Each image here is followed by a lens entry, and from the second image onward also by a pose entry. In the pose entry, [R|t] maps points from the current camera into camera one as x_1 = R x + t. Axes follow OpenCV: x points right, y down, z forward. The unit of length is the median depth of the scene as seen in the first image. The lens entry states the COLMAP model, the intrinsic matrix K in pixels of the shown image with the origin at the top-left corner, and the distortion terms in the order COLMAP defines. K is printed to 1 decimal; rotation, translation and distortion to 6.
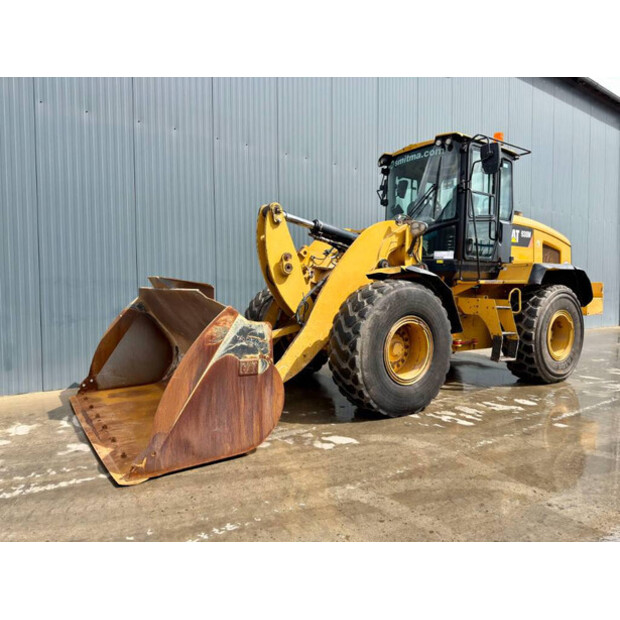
lens RADIAL K [[447.8, 0, 307.9], [0, 447.8, 312.6], [0, 0, 1]] dist [0.051728, -0.060112]
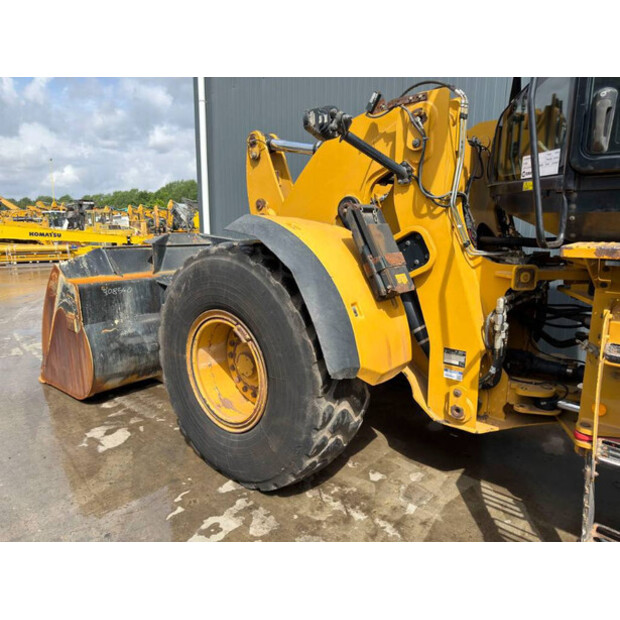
lens RADIAL K [[430.4, 0, 311.6], [0, 430.4, 311.9], [0, 0, 1]] dist [0.092390, -0.134304]
pose [[0.271130, 0.182402, -0.945102, 0.609313], [-0.052676, 0.983221, 0.174647, -0.070314], [0.961100, 0.002432, 0.276189, 0.777766]]
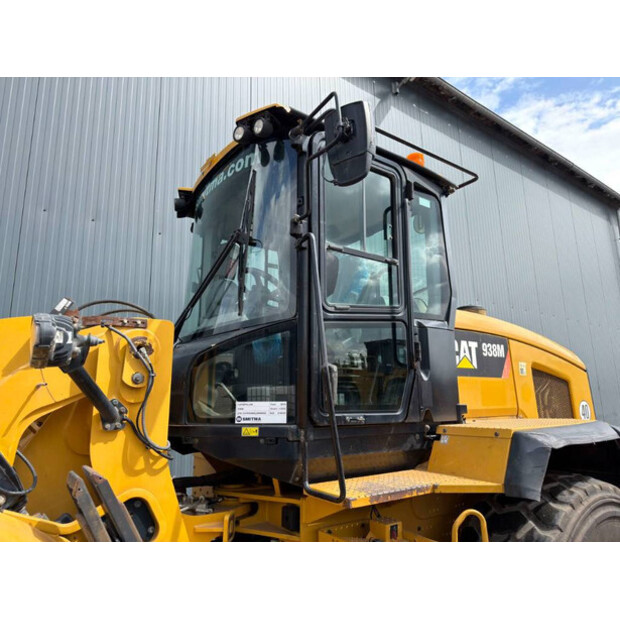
lens RADIAL K [[440.1, 0, 310.2], [0, 440.1, 311.1], [0, 0, 1]] dist [0.054259, -0.051122]
pose [[0.999883, -0.012164, 0.009281, 0.353233], [0.014092, 0.968401, -0.249000, -0.122848], [-0.005959, 0.249101, 0.968459, 0.665334]]
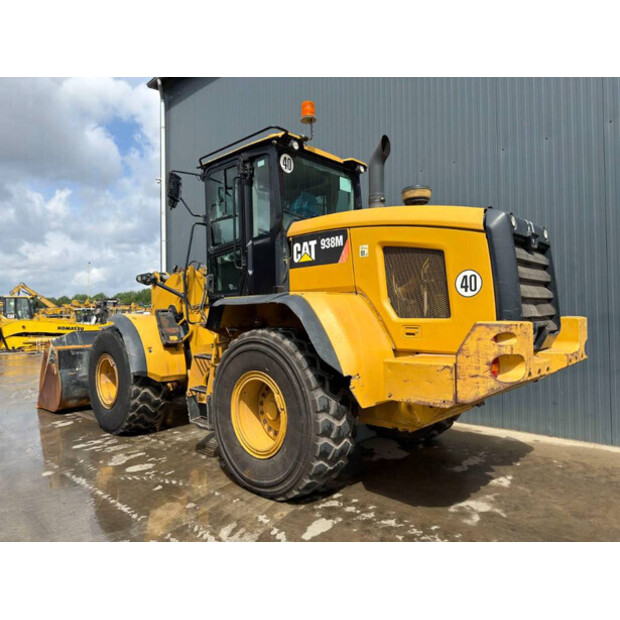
lens RADIAL K [[430.4, 0, 311.6], [0, 430.4, 311.9], [0, 0, 1]] dist [0.092390, -0.134304]
pose [[0.218300, -0.019892, -0.975679, 1.270970], [-0.035807, 0.998956, -0.028378, -0.077980], [0.975225, 0.041131, 0.217360, 1.048507]]
